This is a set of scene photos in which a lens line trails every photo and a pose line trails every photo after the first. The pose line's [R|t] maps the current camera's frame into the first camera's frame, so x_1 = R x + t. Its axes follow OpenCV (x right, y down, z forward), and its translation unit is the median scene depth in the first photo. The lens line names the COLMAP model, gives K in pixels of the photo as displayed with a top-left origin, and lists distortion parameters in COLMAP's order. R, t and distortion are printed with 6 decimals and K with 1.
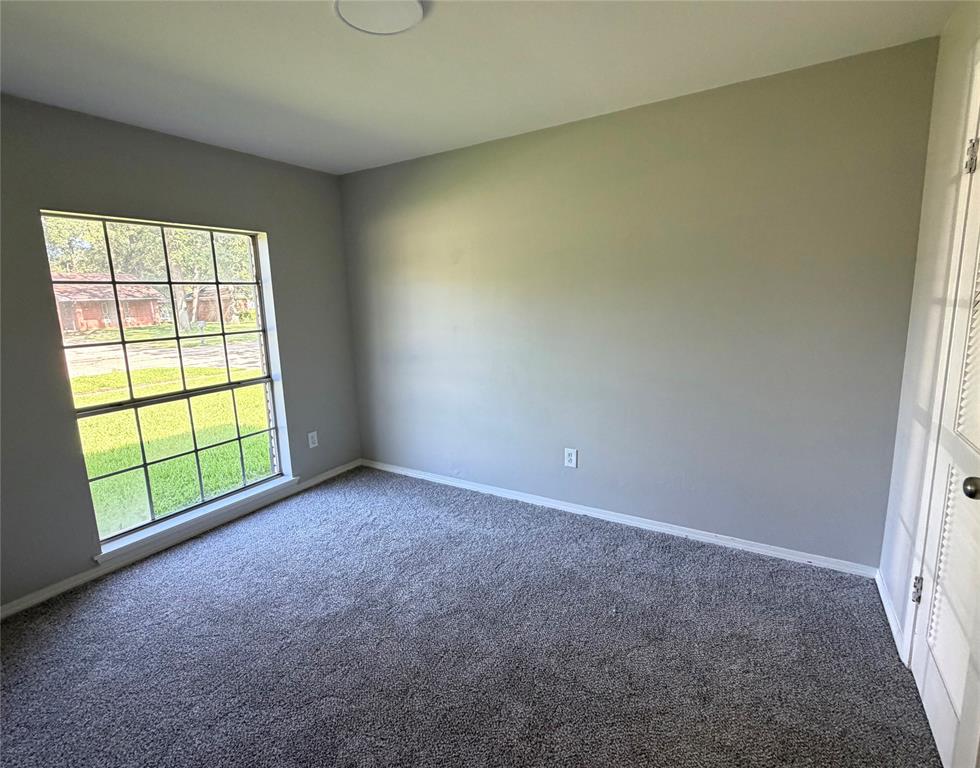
lens RADIAL K [[480.1, 0, 490.0], [0, 480.1, 384.0], [0, 0, 1]] dist [-0.001085, -0.000174]
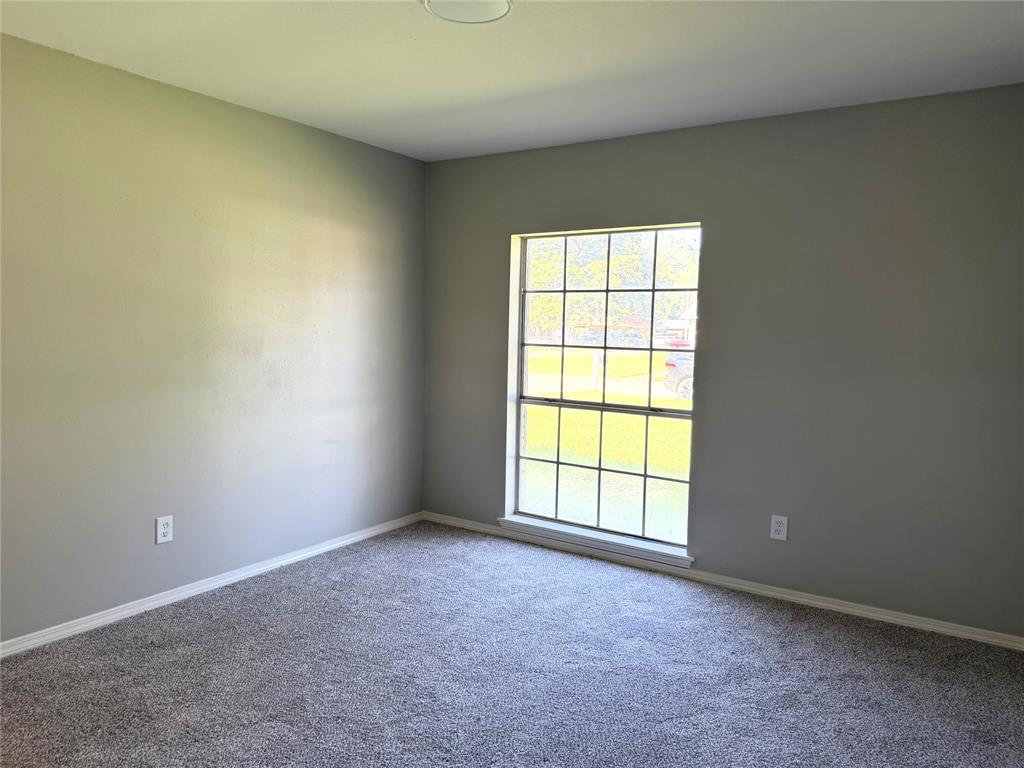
lens RADIAL K [[723.9, 0, 512.0], [0, 723.9, 384.0], [0, 0, 1]] dist [0.004290, -0.000160]
pose [[-0.057679, 0.125260, -0.990446, 0.773707], [-0.196678, 0.971229, 0.134283, -0.177838], [0.978770, 0.202545, -0.031384, 0.860057]]
